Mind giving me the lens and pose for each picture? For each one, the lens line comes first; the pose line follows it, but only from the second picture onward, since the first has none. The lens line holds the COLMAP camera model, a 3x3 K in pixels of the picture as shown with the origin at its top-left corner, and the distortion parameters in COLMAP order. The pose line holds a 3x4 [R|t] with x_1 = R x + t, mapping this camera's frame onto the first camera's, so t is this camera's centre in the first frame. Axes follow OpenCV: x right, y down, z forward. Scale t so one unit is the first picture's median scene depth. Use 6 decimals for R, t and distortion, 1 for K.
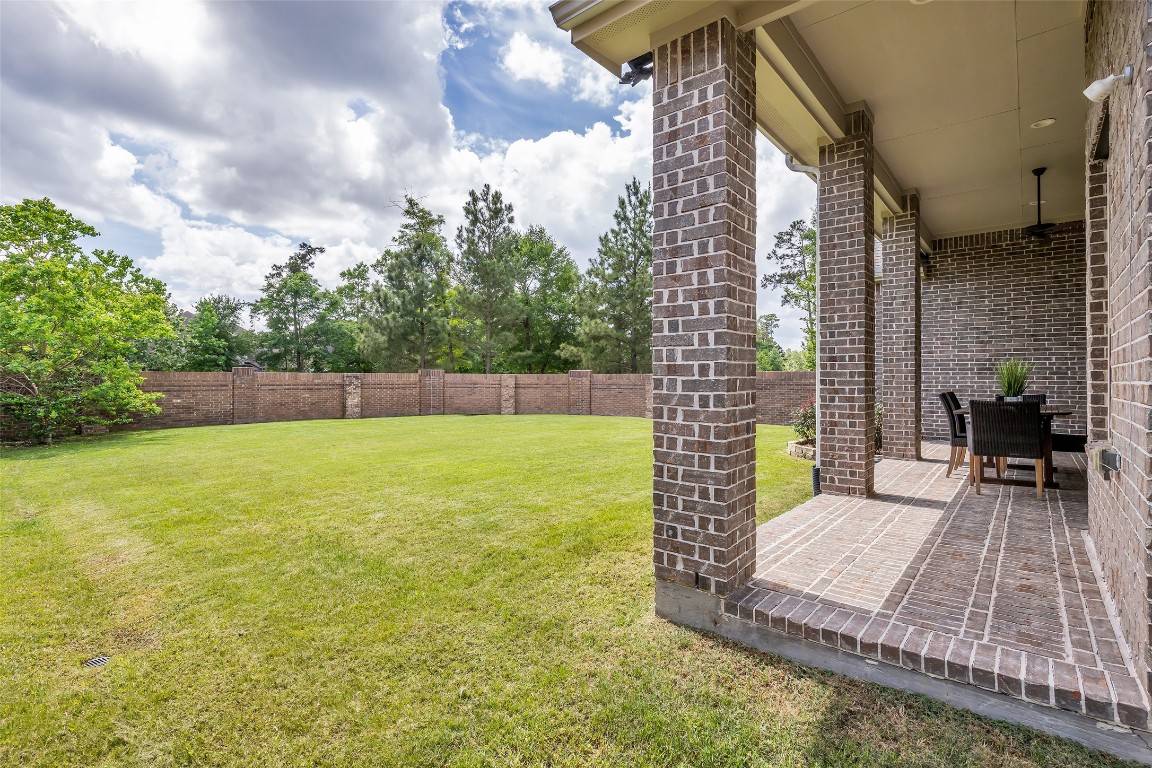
lens RADIAL K [[532.2, 0, 572.2], [0, 532.2, 375.2], [0, 0, 1]] dist [-0.014413, -0.000913]
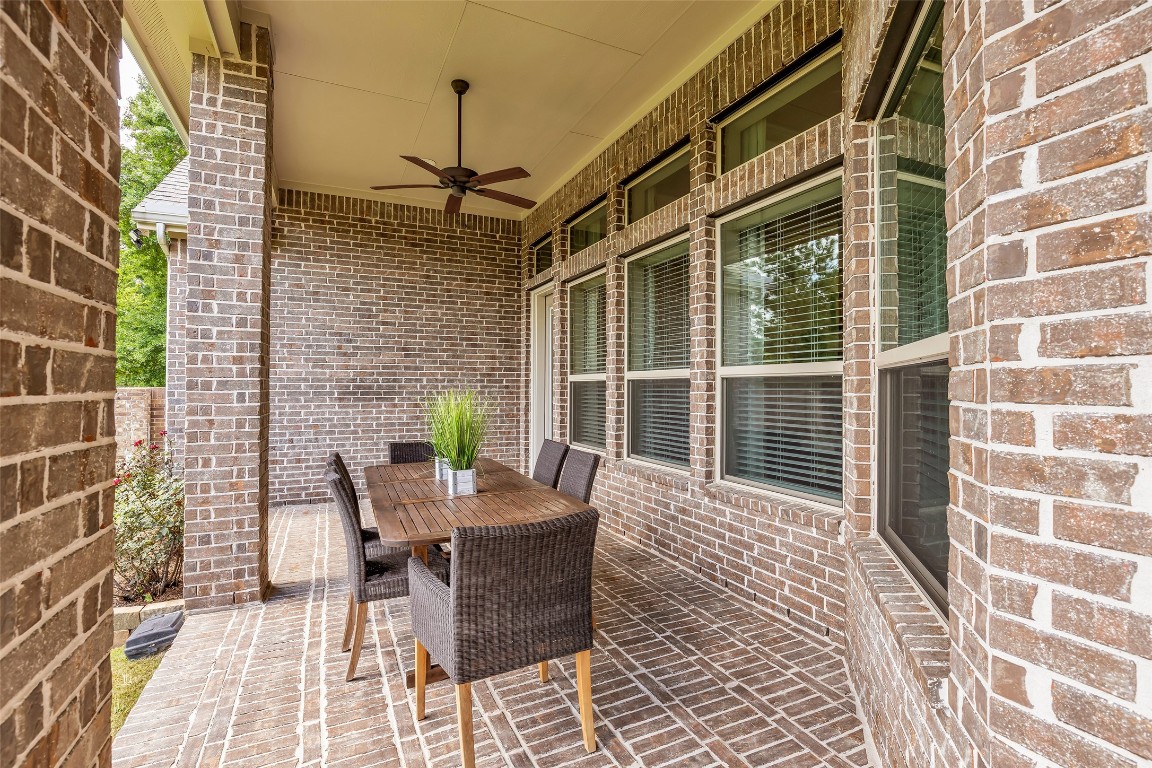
lens RADIAL K [[532.2, 0, 573.9], [0, 532.2, 378.2], [0, 0, 1]] dist [-0.014413, -0.000913]
pose [[0.408404, 0.013365, 0.912703, 0.289586], [-0.004524, 0.999910, -0.012617, -0.026136], [-0.912790, 0.001023, 0.408428, 0.480814]]
